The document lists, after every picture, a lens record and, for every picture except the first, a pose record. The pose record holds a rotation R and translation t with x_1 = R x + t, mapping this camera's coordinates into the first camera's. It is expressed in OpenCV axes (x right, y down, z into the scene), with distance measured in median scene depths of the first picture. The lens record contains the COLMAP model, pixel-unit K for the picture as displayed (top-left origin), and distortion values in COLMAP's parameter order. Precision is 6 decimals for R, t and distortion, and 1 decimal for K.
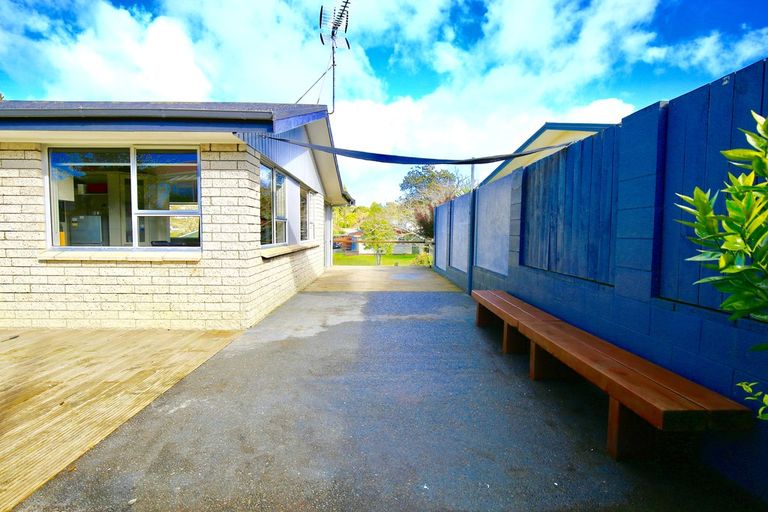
lens RADIAL K [[411.5, 0, 384.0], [0, 411.5, 256.0], [0, 0, 1]] dist [0.001289, 0.000392]
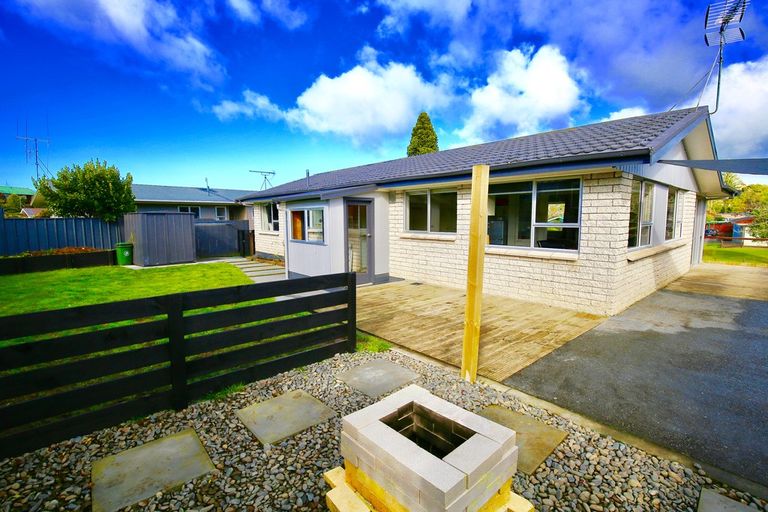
lens RADIAL K [[364.4, 0, 384.0], [0, 364.4, 256.0], [0, 0, 1]] dist [-0.021285, 0.000537]
pose [[0.658142, 0.076627, -0.748985, 0.030886], [-0.039403, 0.996950, 0.067372, -0.059176], [0.751862, -0.014828, 0.659153, -0.273814]]
